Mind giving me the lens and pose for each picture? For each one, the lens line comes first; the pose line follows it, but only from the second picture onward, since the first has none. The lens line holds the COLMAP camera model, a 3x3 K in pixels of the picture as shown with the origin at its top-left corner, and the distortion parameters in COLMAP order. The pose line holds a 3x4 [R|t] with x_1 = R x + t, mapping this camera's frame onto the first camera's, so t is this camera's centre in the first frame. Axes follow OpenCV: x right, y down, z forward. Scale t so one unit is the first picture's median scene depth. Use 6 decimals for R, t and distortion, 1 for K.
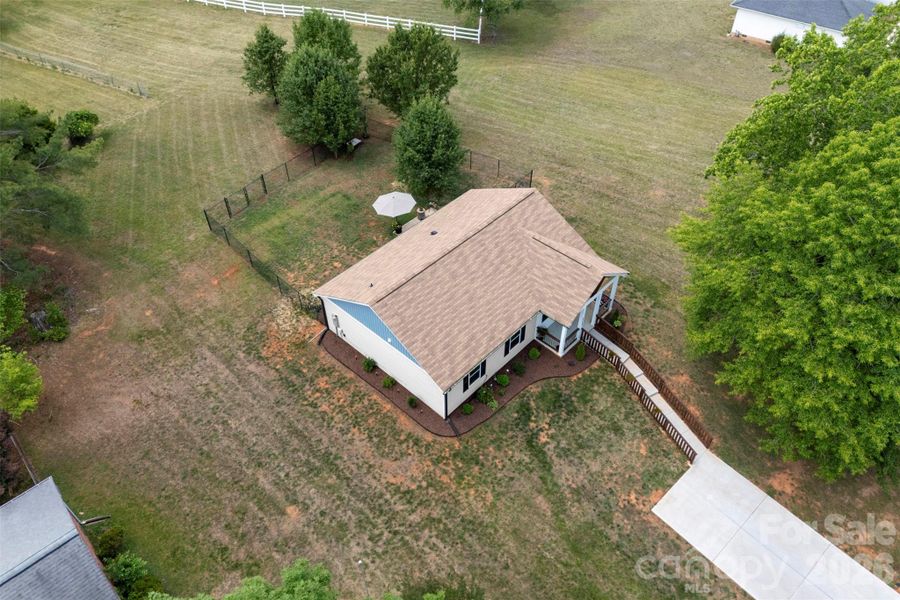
lens RADIAL K [[661.9, 0, 448.8], [0, 661.9, 300.3], [0, 0, 1]] dist [0.060100, -0.078034]
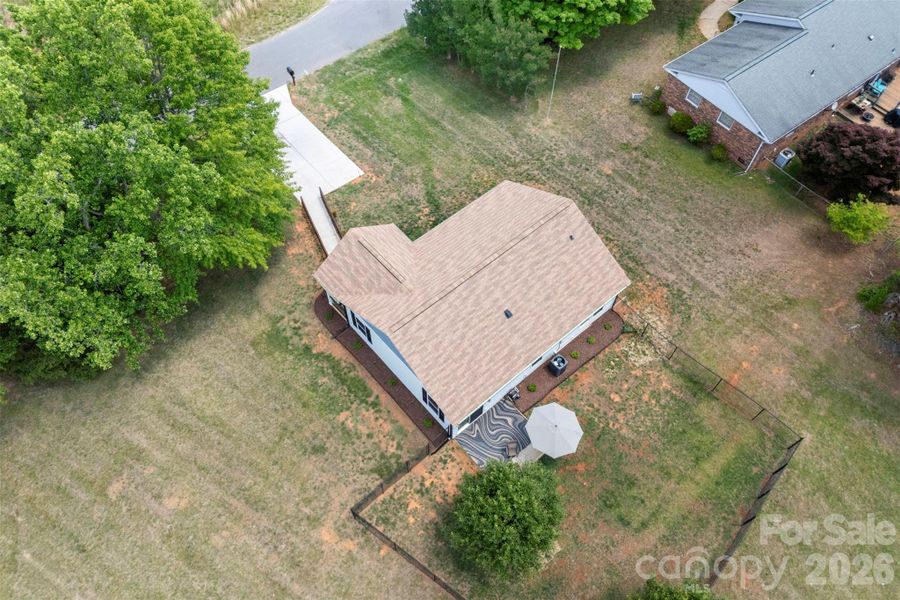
lens RADIAL K [[661.9, 0, 448.8], [0, 661.9, 300.3], [0, 0, 1]] dist [0.060100, -0.078034]
pose [[-0.994873, -0.084388, 0.055729, 0.010964], [0.072850, -0.215815, 0.973713, -1.130902], [-0.070143, 0.972781, 0.220856, 0.905389]]
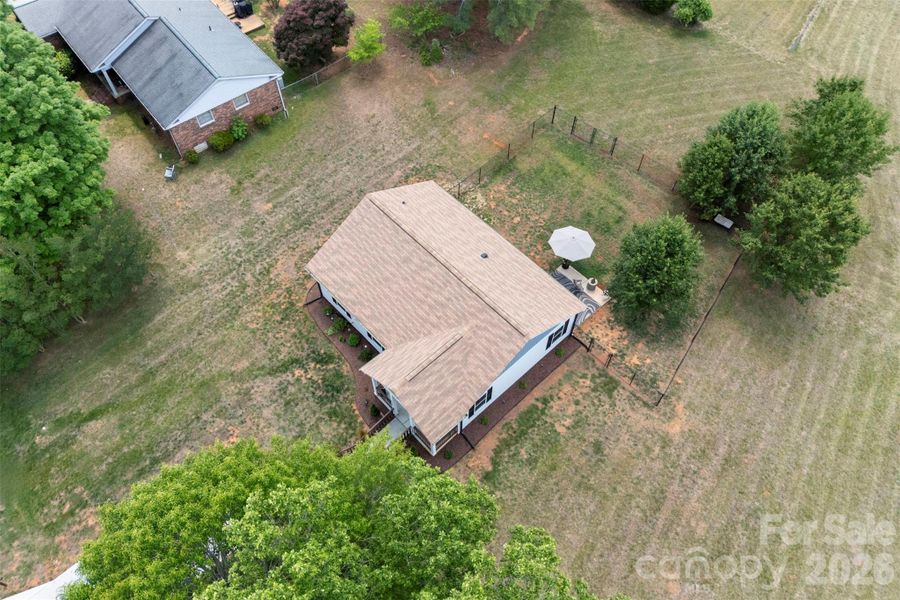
lens RADIAL K [[661.9, 0, 448.8], [0, 661.9, 300.3], [0, 0, 1]] dist [0.060100, -0.078034]
pose [[-0.067843, 0.843348, -0.533068, 0.651045], [-0.705725, 0.337109, 0.623145, -0.757811], [0.705230, 0.418475, 0.572301, 0.485301]]
